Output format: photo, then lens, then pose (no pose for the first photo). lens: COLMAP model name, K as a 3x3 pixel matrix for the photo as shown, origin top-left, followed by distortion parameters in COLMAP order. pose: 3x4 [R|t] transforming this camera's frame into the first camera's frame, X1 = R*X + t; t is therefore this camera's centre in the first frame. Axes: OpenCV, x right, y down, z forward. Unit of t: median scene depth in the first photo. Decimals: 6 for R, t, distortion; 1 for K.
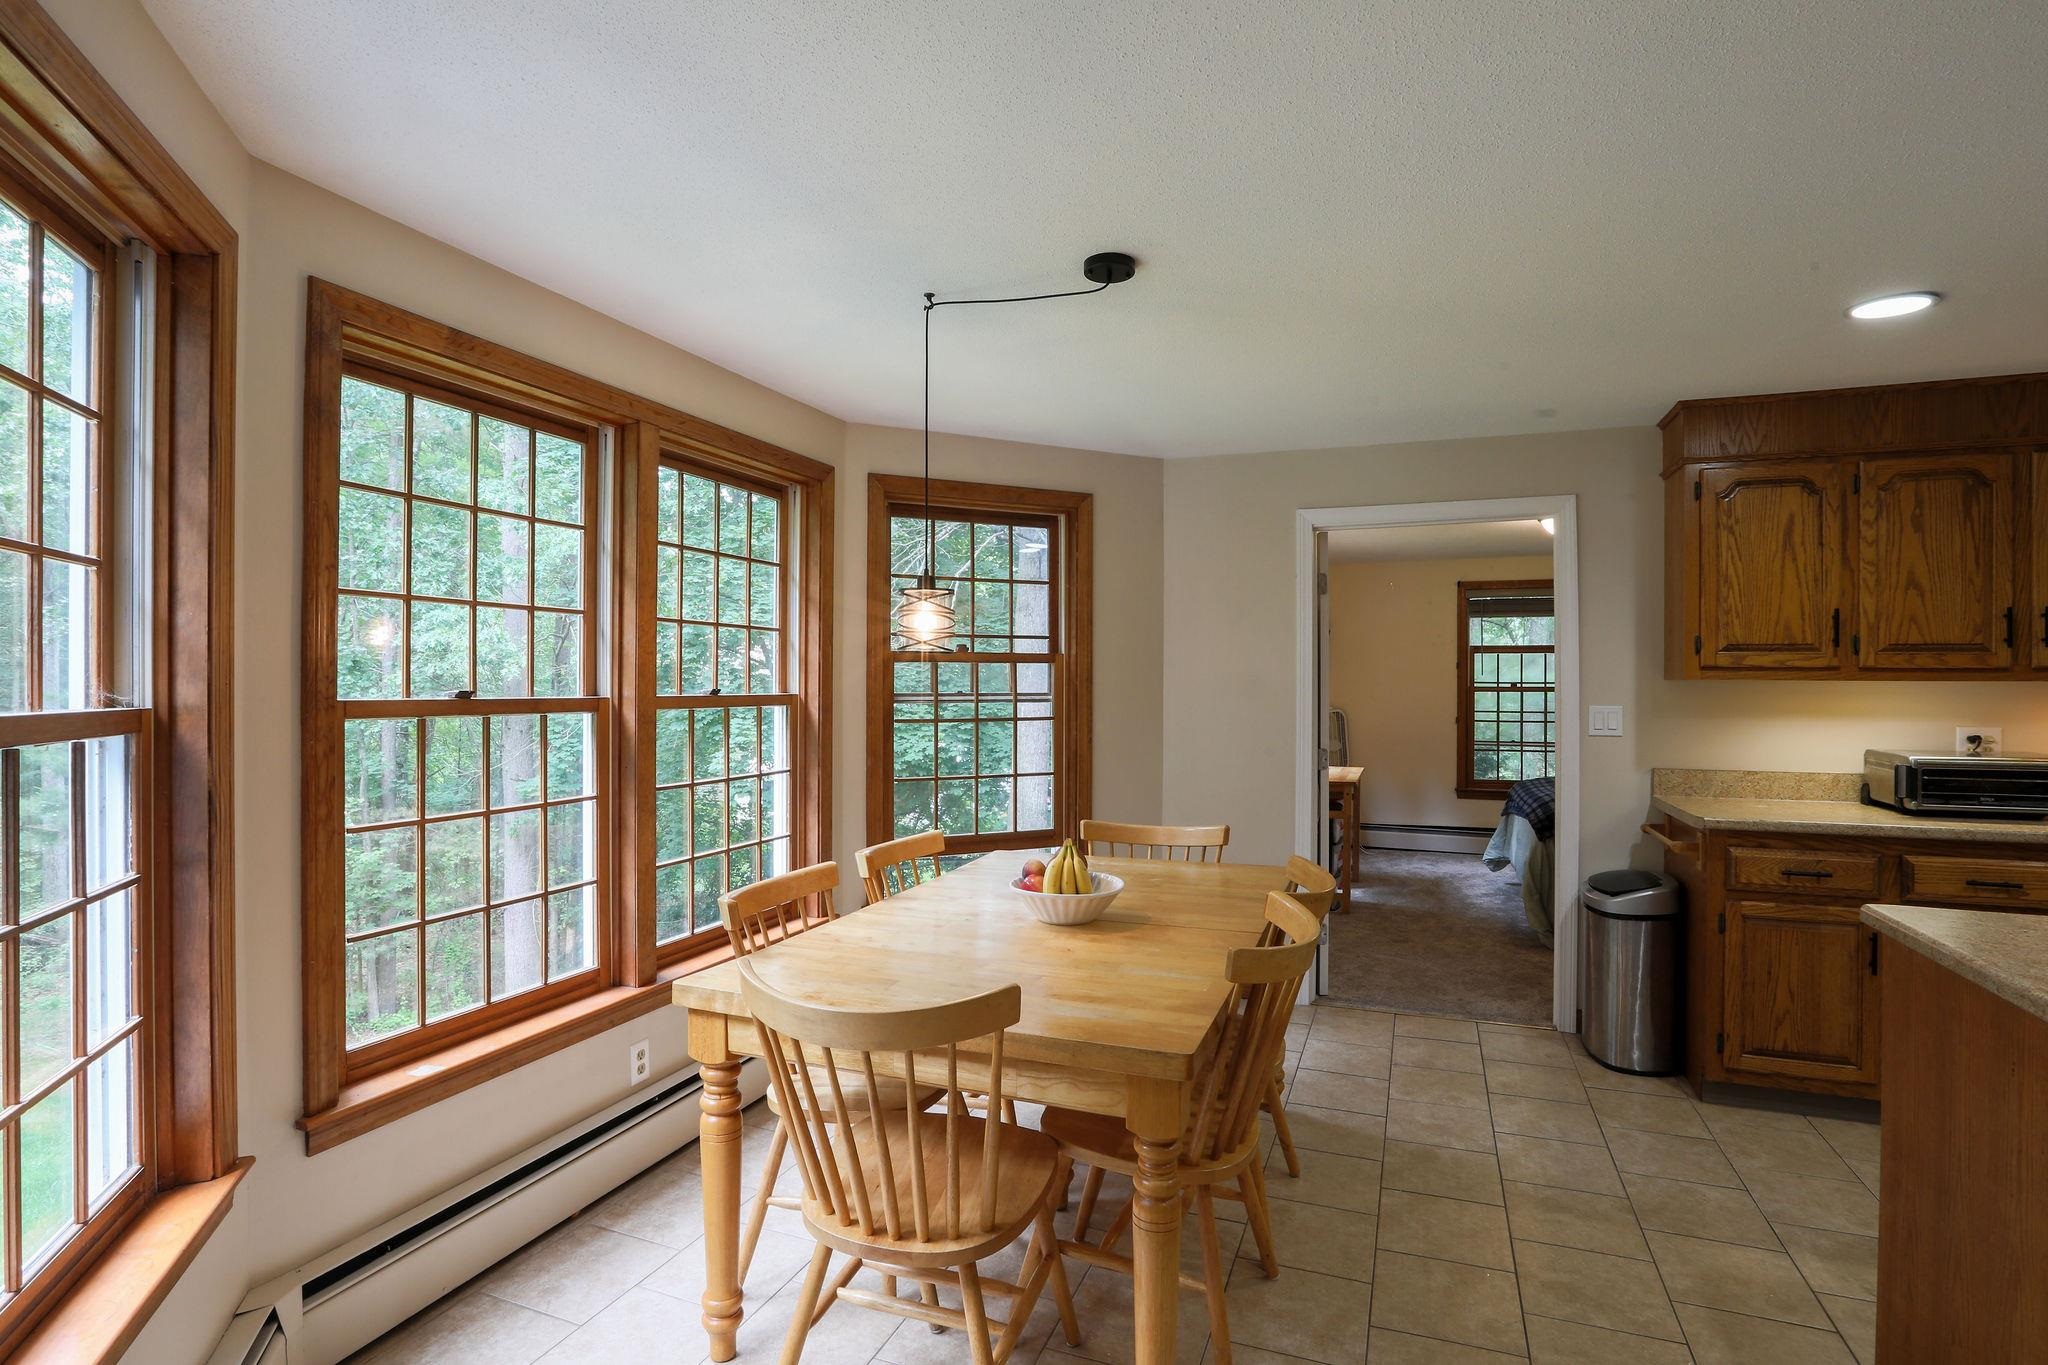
lens RADIAL K [[1003.1, 0, 1024.0], [0, 1003.1, 682.5], [0, 0, 1]] dist [-0.061789, 0.026411]
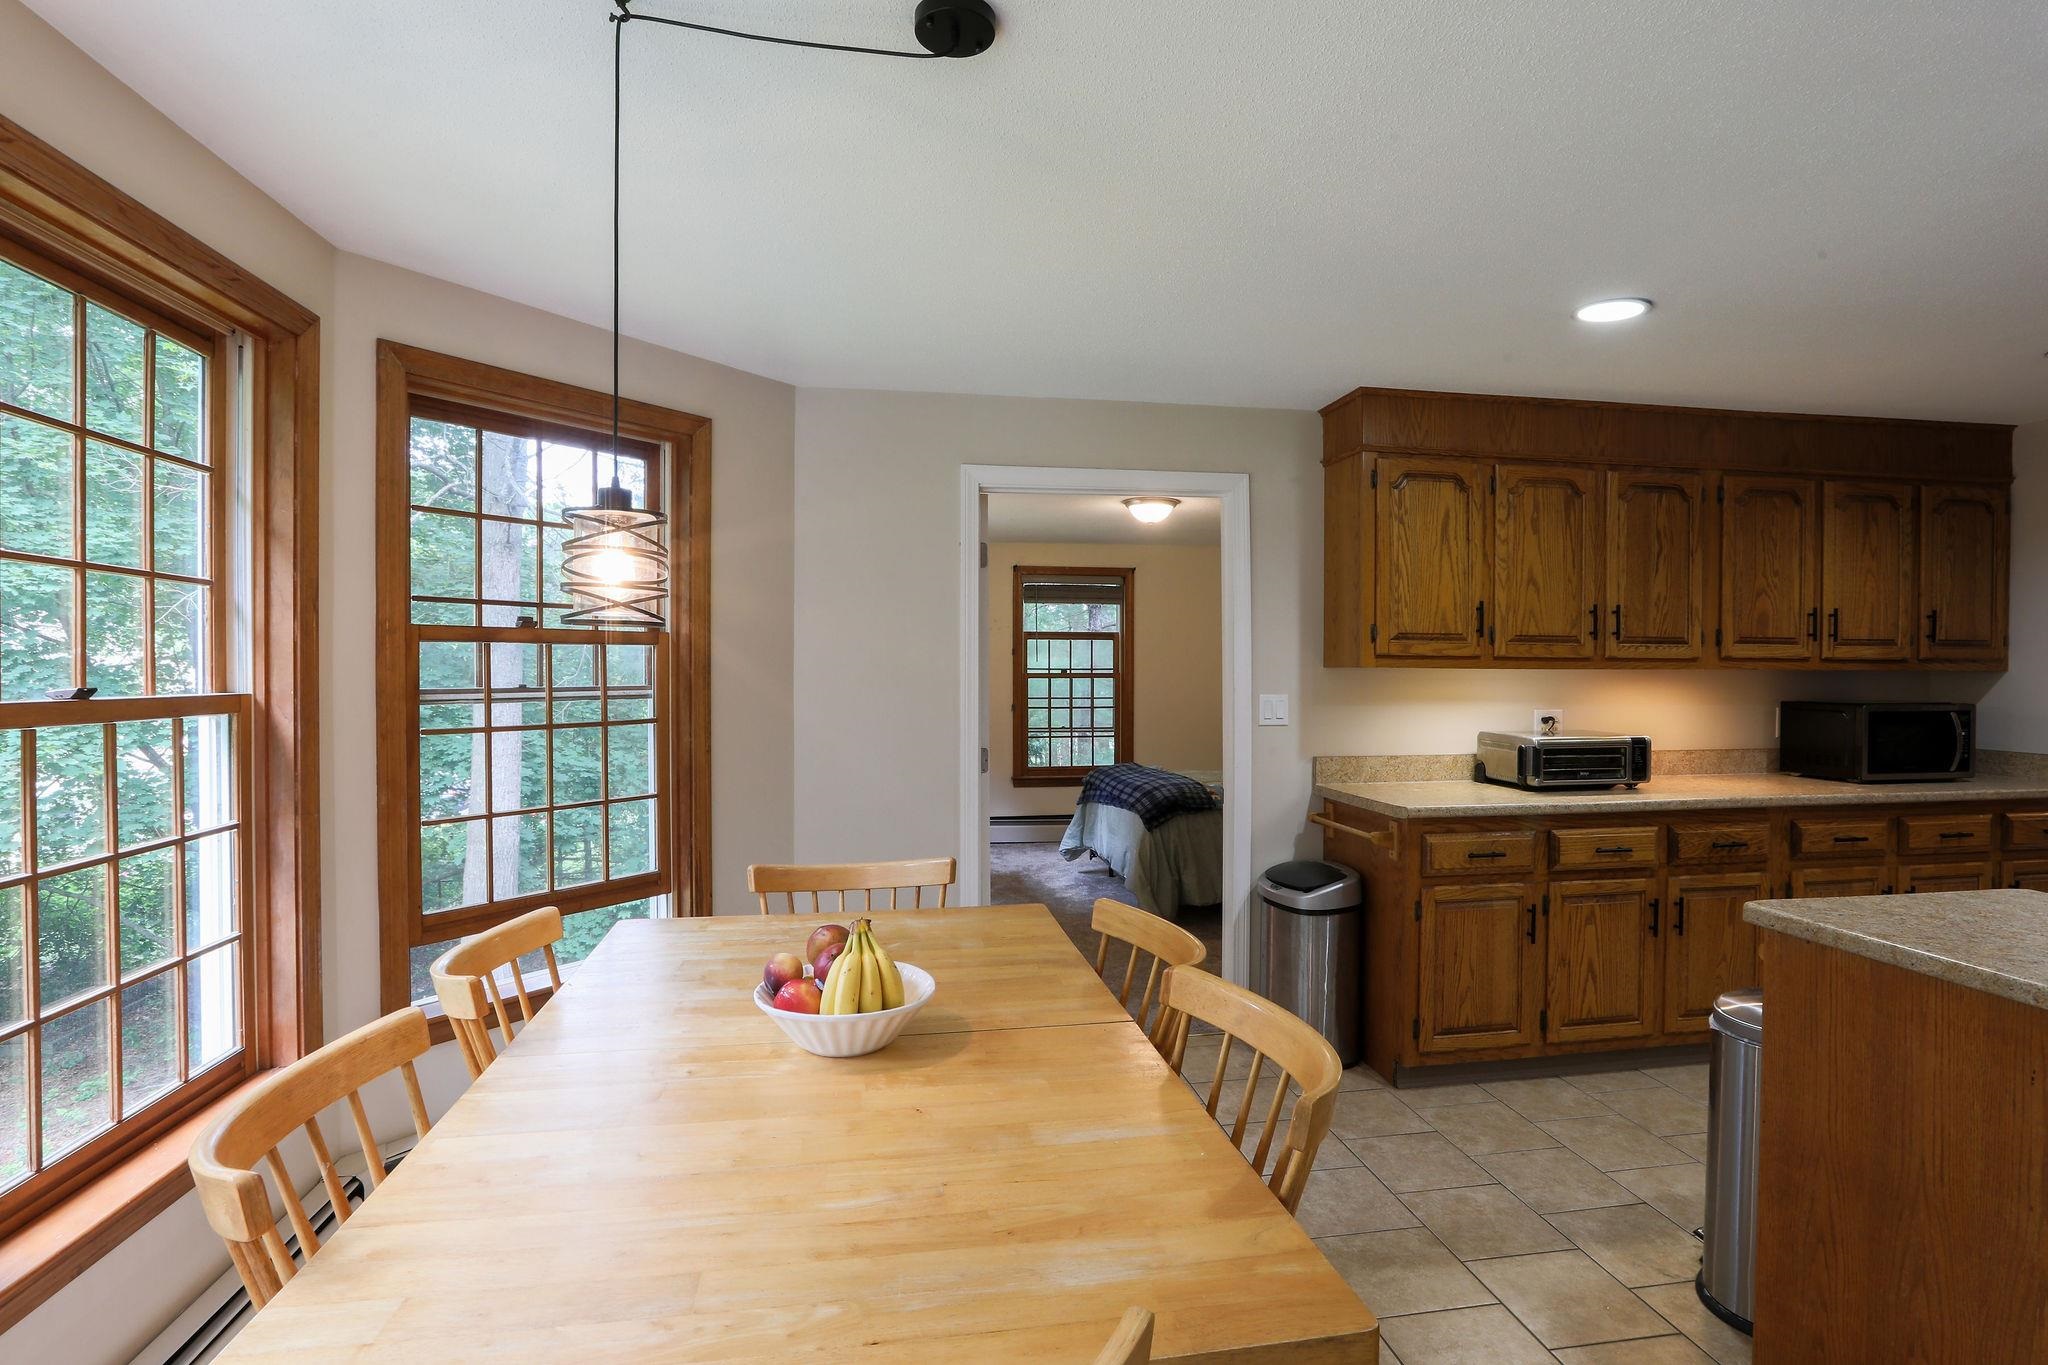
lens RADIAL K [[1017.9, 0, 1032.1], [0, 1017.9, 684.5], [0, 0, 1]] dist [-0.064587, 0.034037]
pose [[0.860057, -0.009460, 0.510110, -0.141678], [0.000997, 0.999857, 0.016860, -0.003610], [-0.510197, -0.013992, 0.859944, 0.293798]]
